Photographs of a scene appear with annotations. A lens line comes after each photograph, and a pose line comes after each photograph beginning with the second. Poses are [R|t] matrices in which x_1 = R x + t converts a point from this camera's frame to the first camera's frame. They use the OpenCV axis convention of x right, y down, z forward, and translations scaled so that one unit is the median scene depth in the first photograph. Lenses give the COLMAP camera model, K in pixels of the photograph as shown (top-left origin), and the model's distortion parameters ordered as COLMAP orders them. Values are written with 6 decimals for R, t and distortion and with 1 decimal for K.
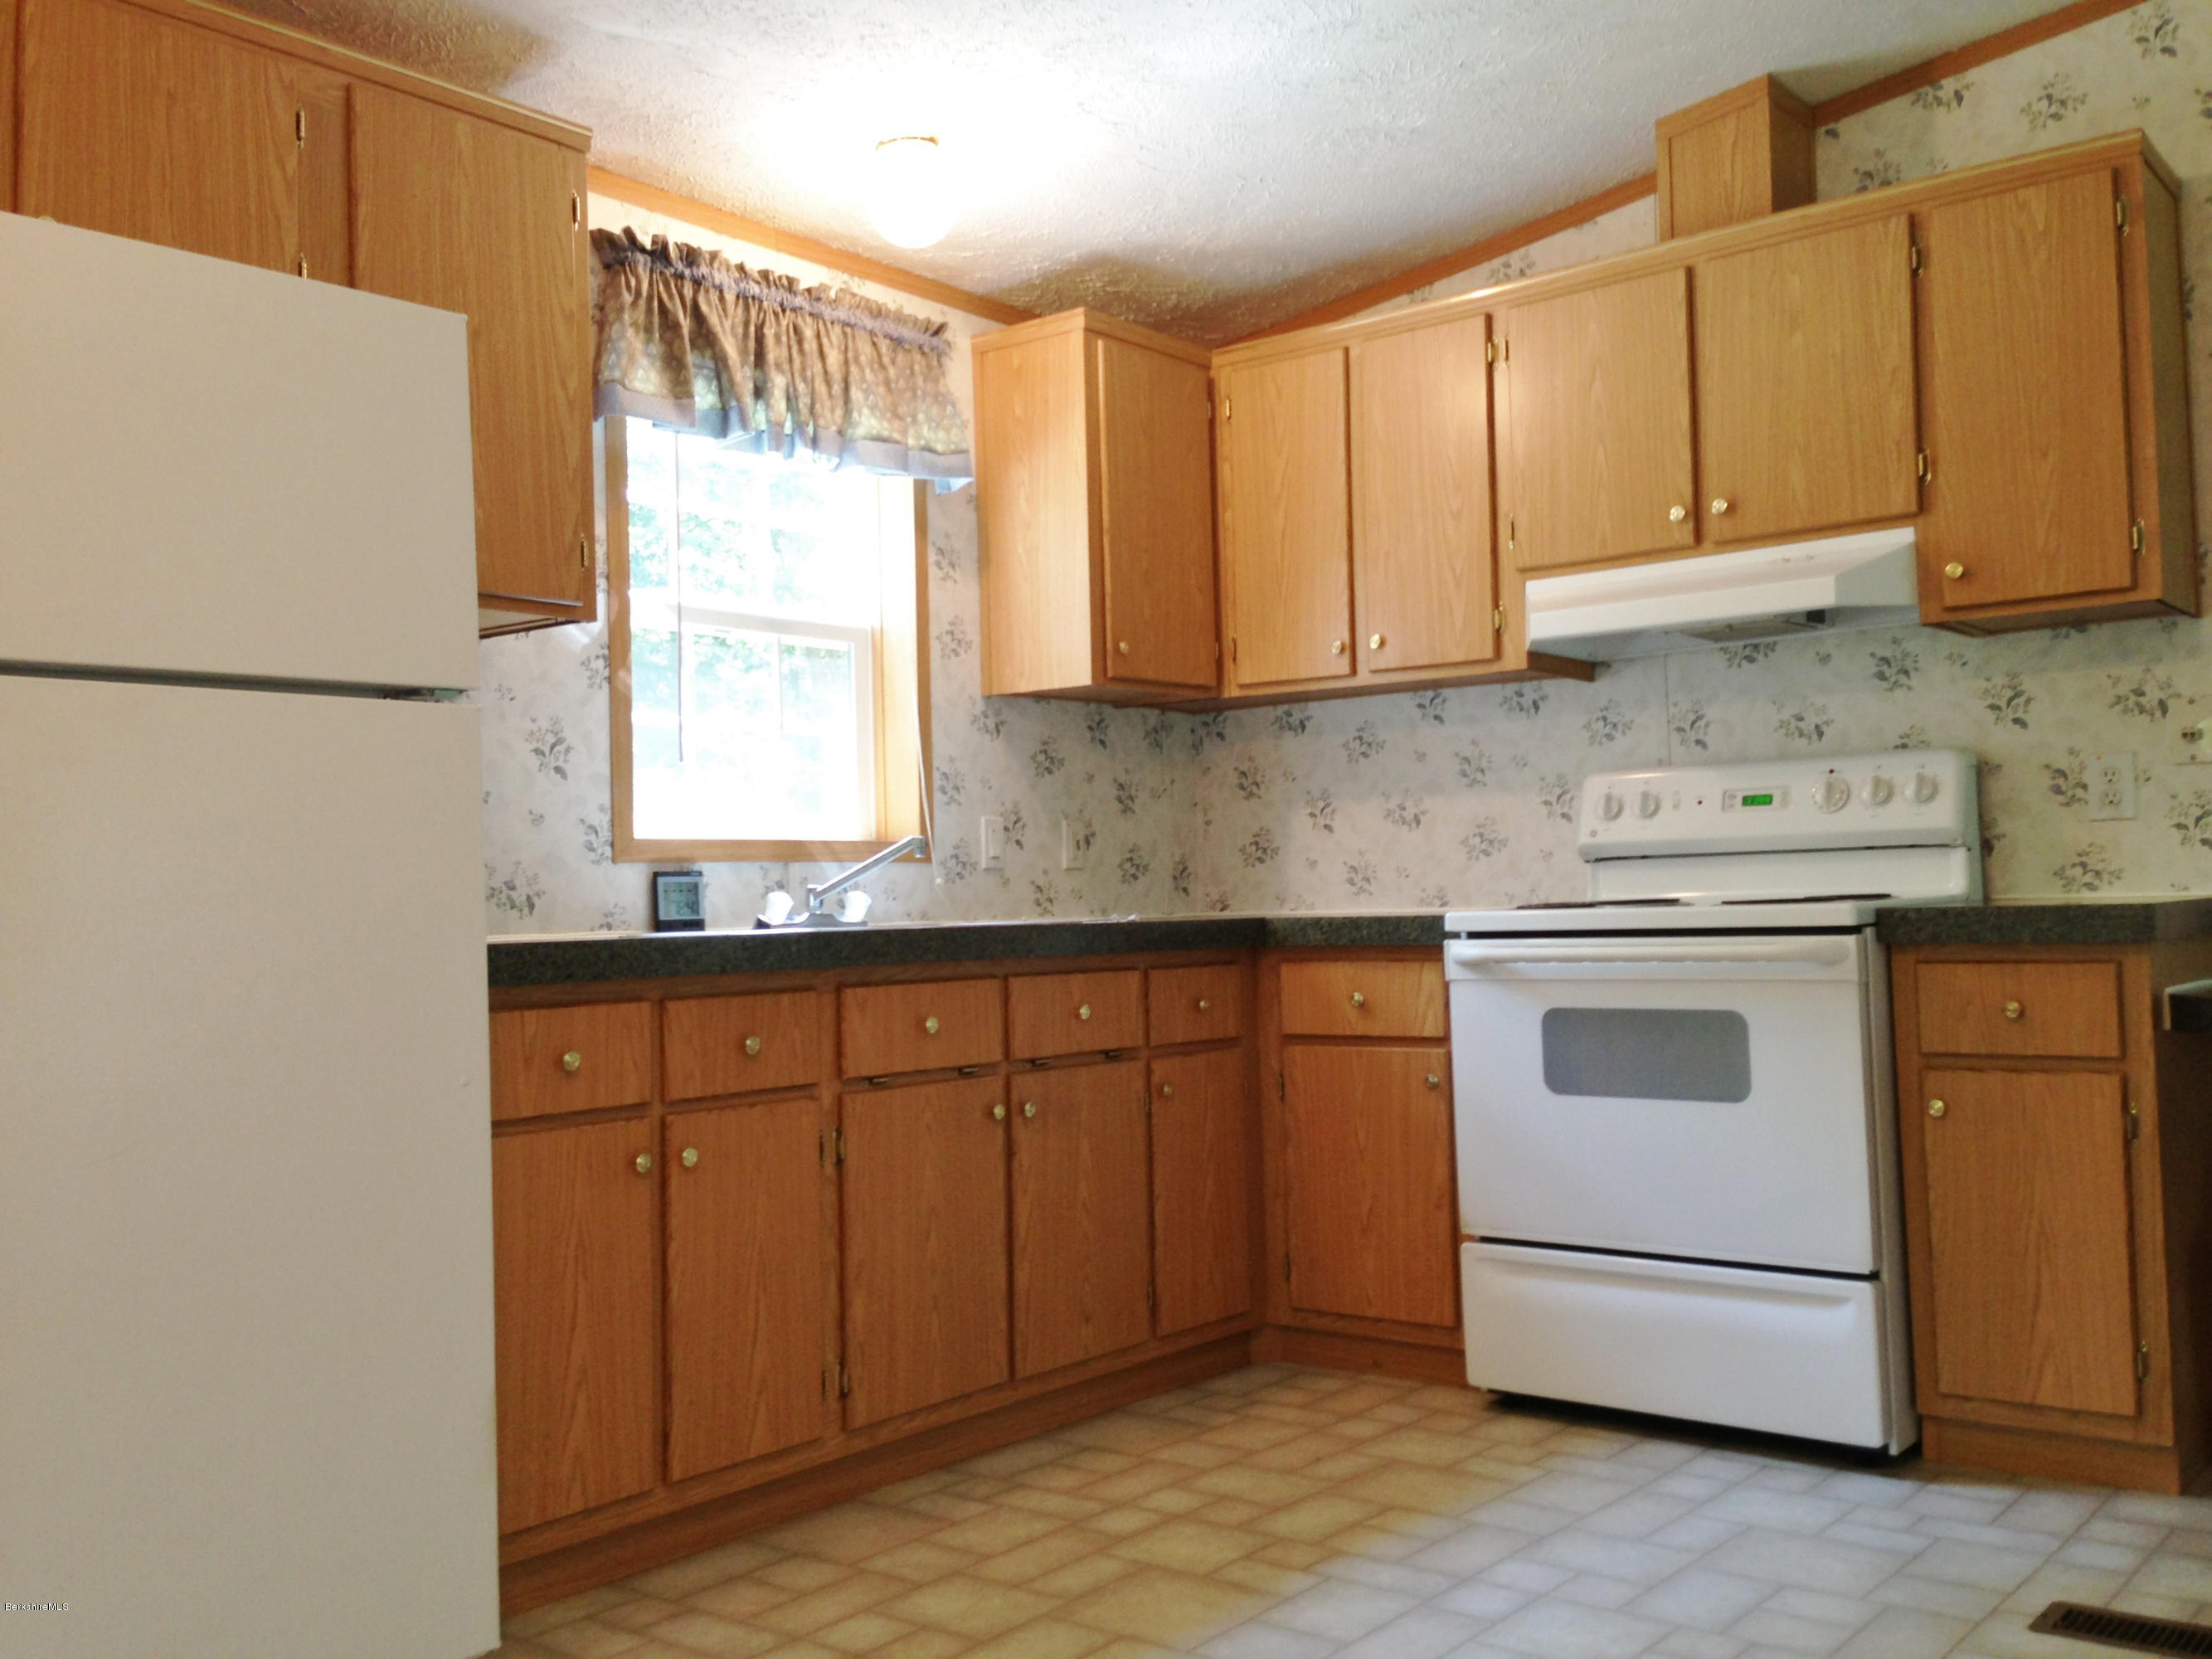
lens RADIAL K [[2041.6, 0, 1106.0], [0, 2041.6, 829.5], [0, 0, 1]] dist [0.119178, -0.016604]
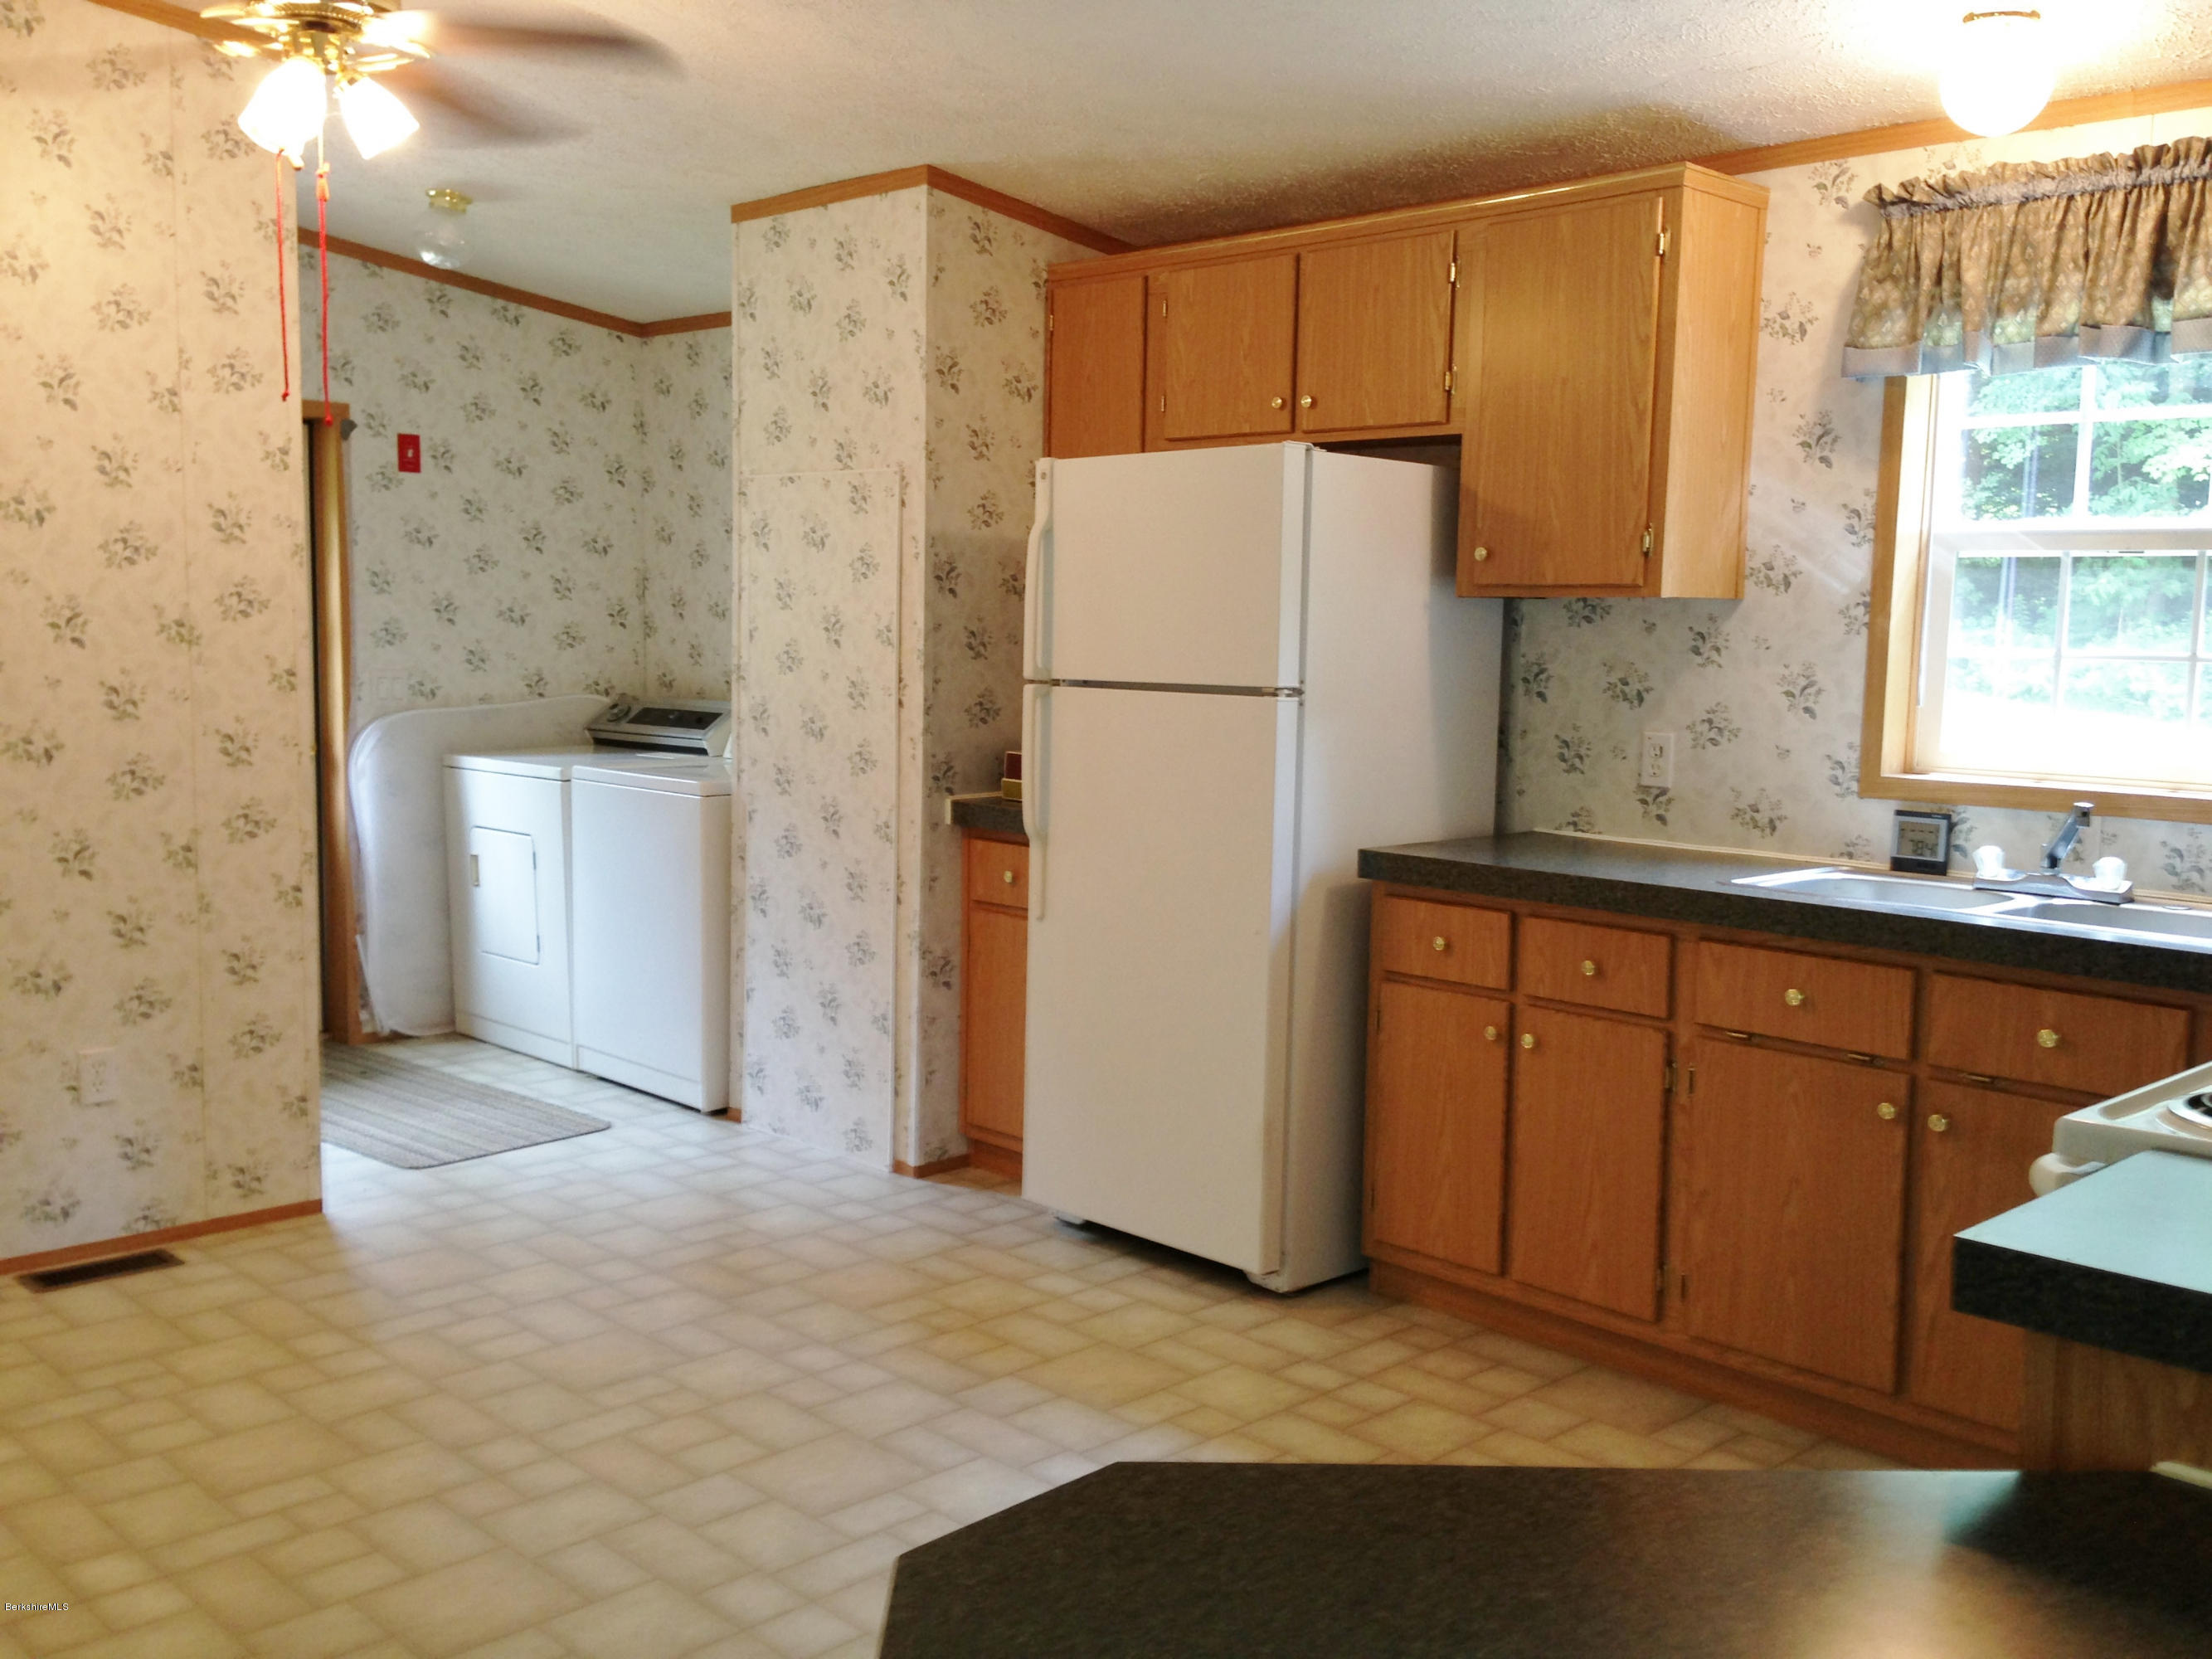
lens RADIAL K [[2041.6, 0, 1106.0], [0, 2041.6, 829.5], [0, 0, 1]] dist [0.119178, -0.016604]
pose [[-0.095664, 0.128382, -0.987100, 0.902223], [0.016871, 0.991715, 0.127348, -0.115967], [0.995271, -0.004471, -0.097038, 0.740595]]
